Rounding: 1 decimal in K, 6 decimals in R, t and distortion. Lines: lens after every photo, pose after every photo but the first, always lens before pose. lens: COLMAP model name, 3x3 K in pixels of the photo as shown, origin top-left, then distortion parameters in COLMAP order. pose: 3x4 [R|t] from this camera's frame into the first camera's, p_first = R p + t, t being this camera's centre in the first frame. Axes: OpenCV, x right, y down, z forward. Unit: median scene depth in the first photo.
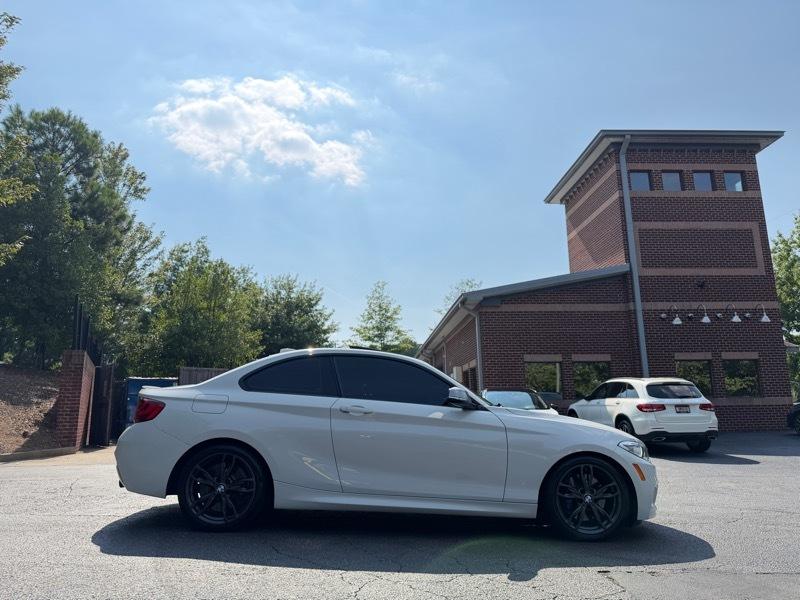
lens RADIAL K [[576.0, 0, 403.9], [0, 576.0, 288.8], [0, 0, 1]] dist [0.037087, -0.052594]
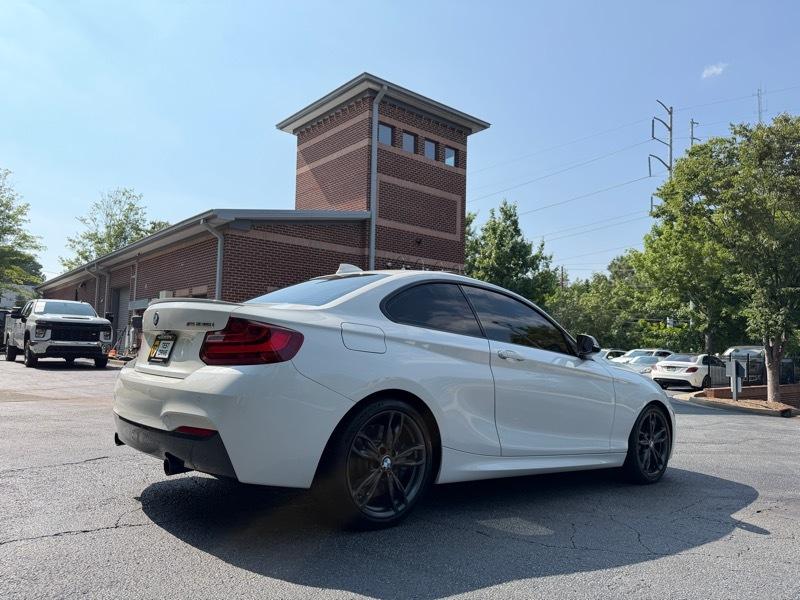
lens RADIAL K [[576.0, 0, 405.4], [0, 576.0, 293.4], [0, 0, 1]] dist [0.037087, -0.052594]
pose [[0.796832, 0.101349, 0.595641, -0.159490], [-0.173529, 0.982686, 0.064936, 0.022708], [-0.578746, -0.155104, 0.800622, 0.105705]]
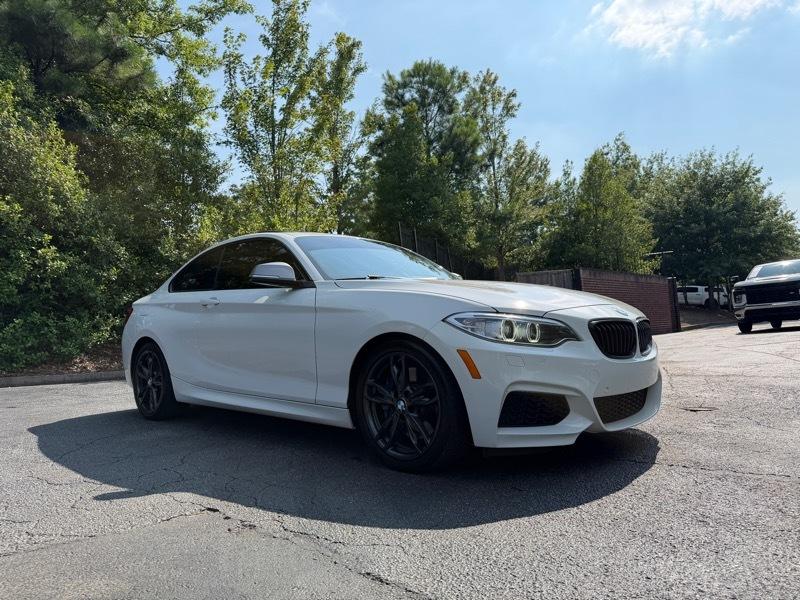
lens RADIAL K [[576.0, 0, 416.5], [0, 576.0, 303.7], [0, 0, 1]] dist [0.037087, -0.052594]
pose [[0.685749, -0.084028, -0.722972, 0.186124], [0.215988, 0.972062, 0.091890, 0.046476], [0.695052, -0.219167, 0.684739, 0.140083]]
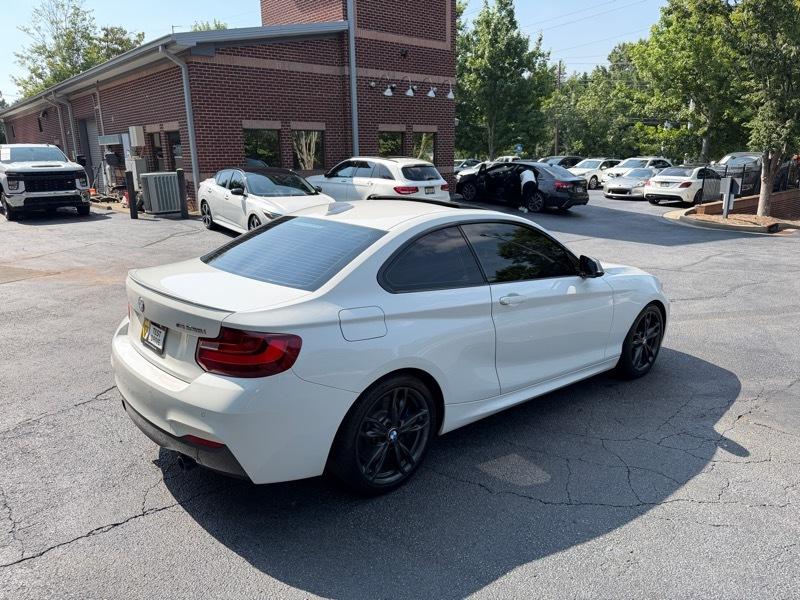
lens RADIAL K [[576.0, 0, 403.9], [0, 576.0, 303.0], [0, 0, 1]] dist [0.037087, -0.052594]
pose [[0.786481, -0.145595, 0.600207, -0.155085], [-0.137749, 0.905986, 0.400268, -0.017922], [-0.602057, -0.397481, 0.692486, 0.126790]]
